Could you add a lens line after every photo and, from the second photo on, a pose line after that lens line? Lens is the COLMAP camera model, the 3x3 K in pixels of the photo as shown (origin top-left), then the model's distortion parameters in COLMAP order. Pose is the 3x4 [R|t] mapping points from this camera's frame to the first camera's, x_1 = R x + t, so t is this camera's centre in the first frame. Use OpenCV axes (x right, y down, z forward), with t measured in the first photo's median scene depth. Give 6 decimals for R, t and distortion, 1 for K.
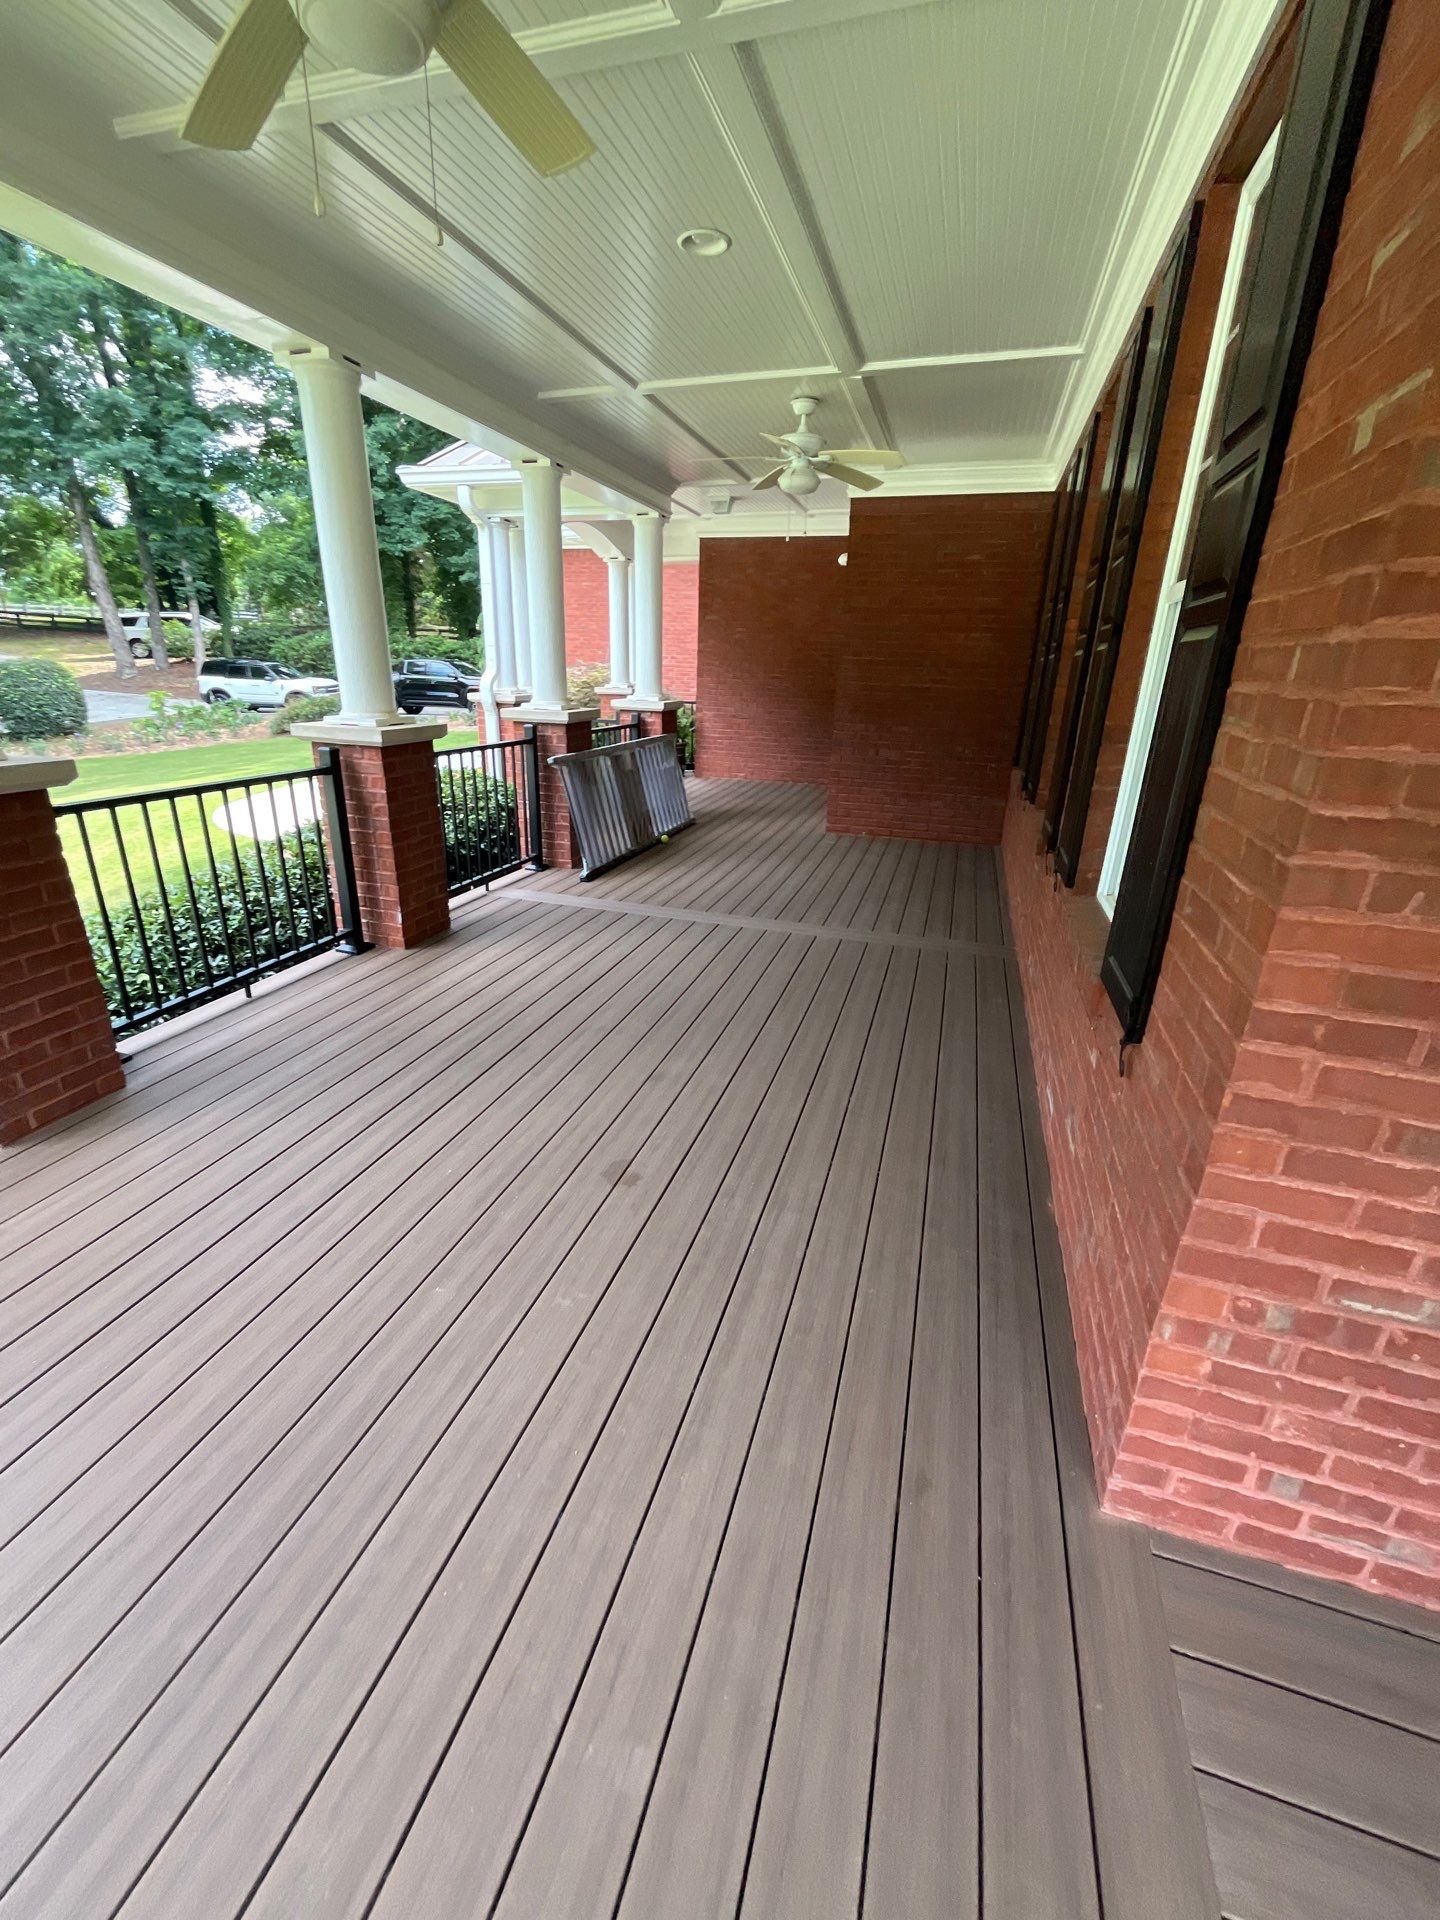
lens RADIAL K [[777.3, 0, 717.3], [0, 777.3, 953.1], [0, 0, 1]] dist [-0.003610, -0.000359]
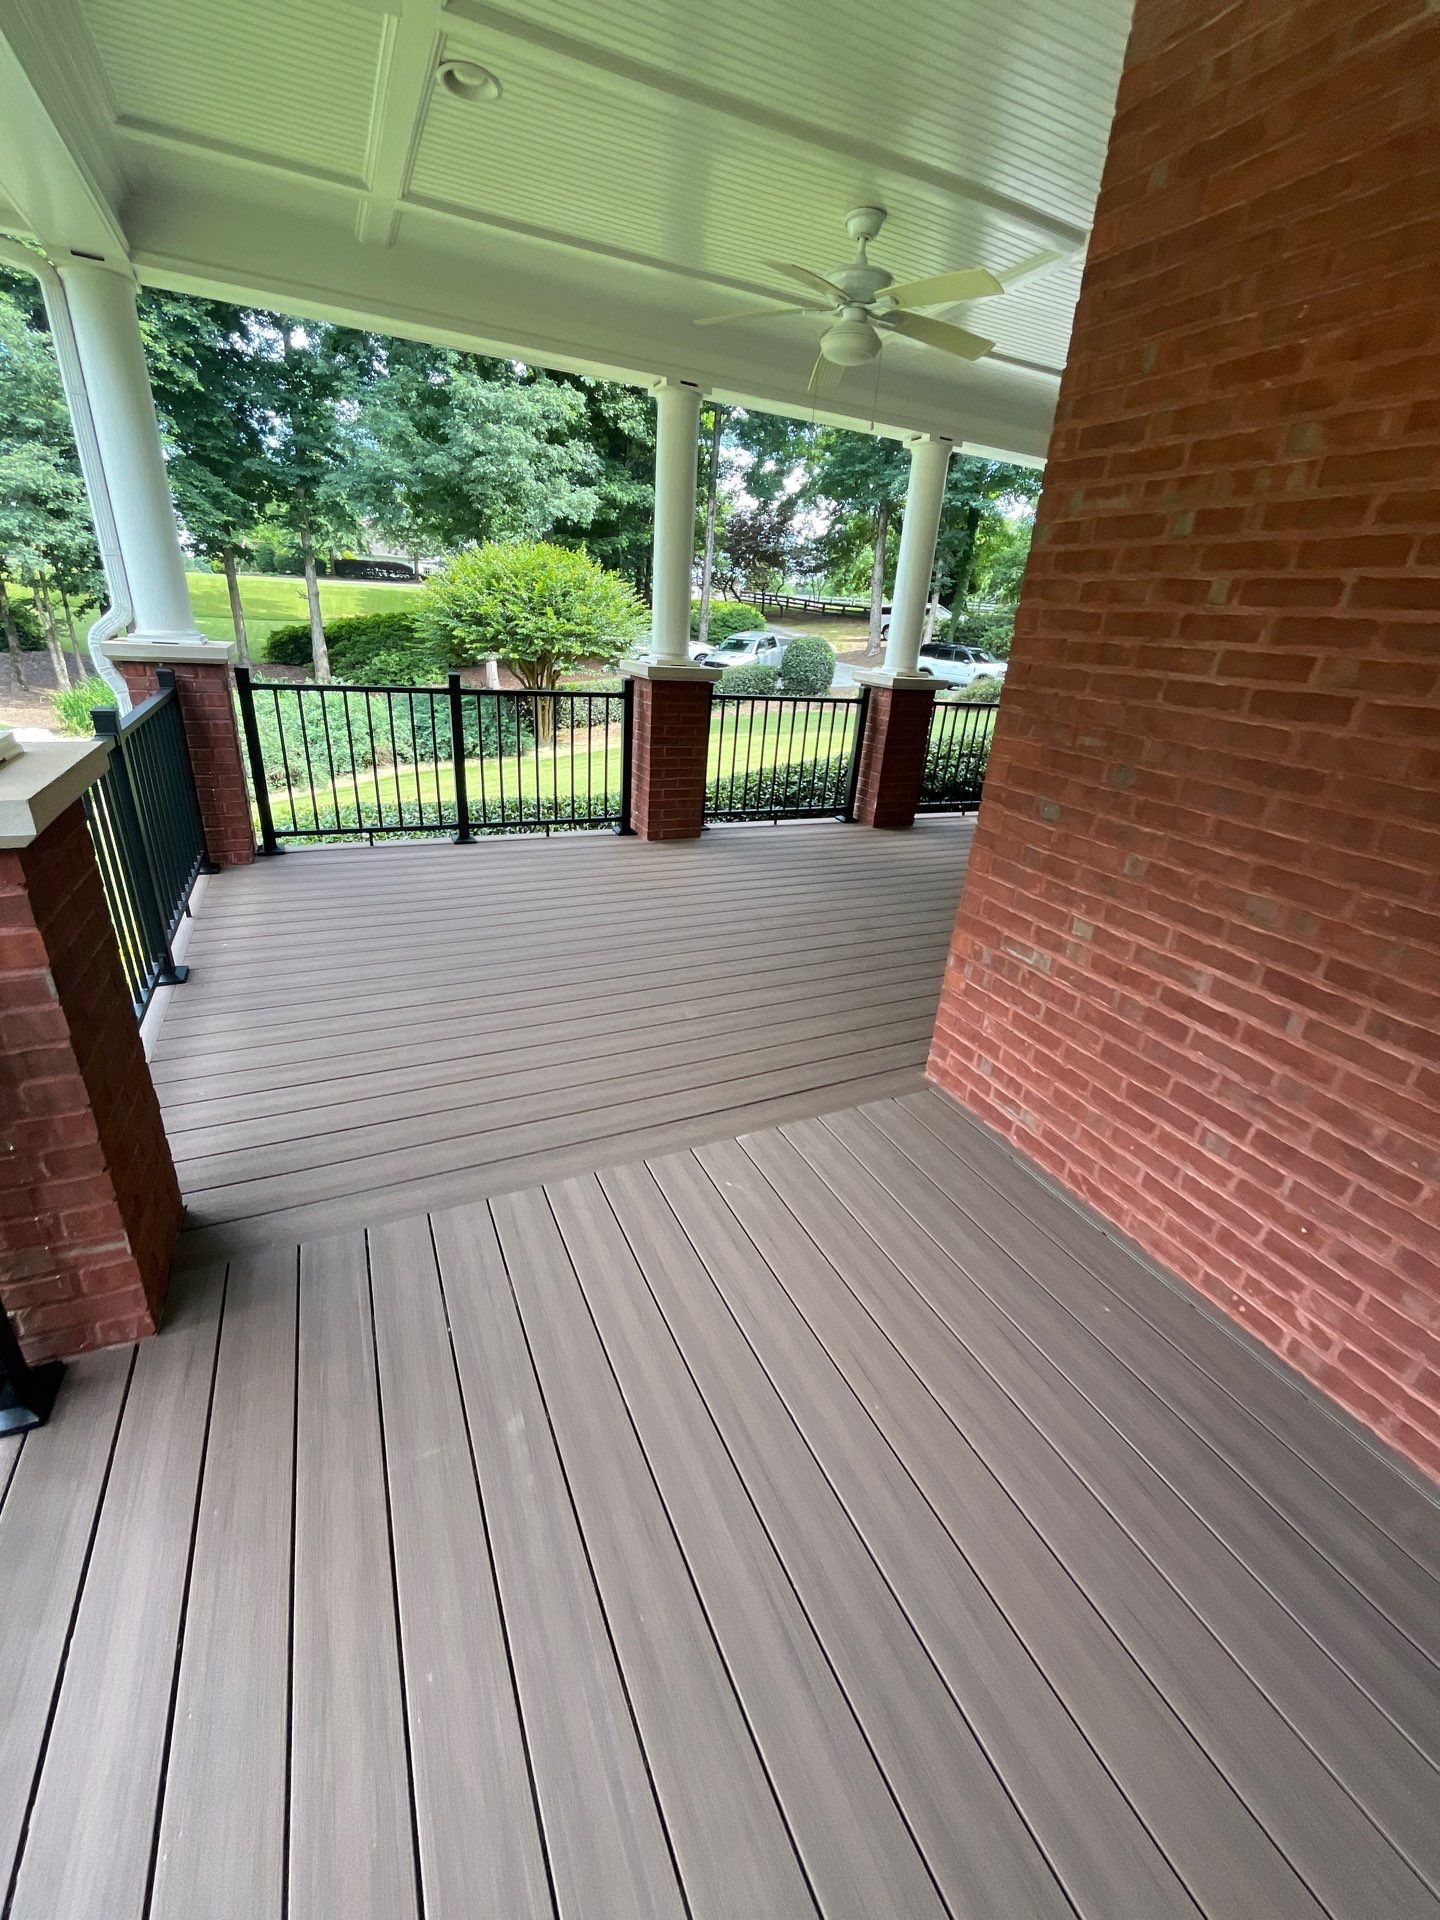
lens RADIAL K [[777.3, 0, 717.3], [0, 777.3, 953.1], [0, 0, 1]] dist [-0.003610, -0.000359]
pose [[0.677069, 0.304297, -0.670061, 0.090709], [-0.299004, 0.945716, 0.127350, 0.023700], [0.672440, 0.114126, 0.731300, -0.052224]]
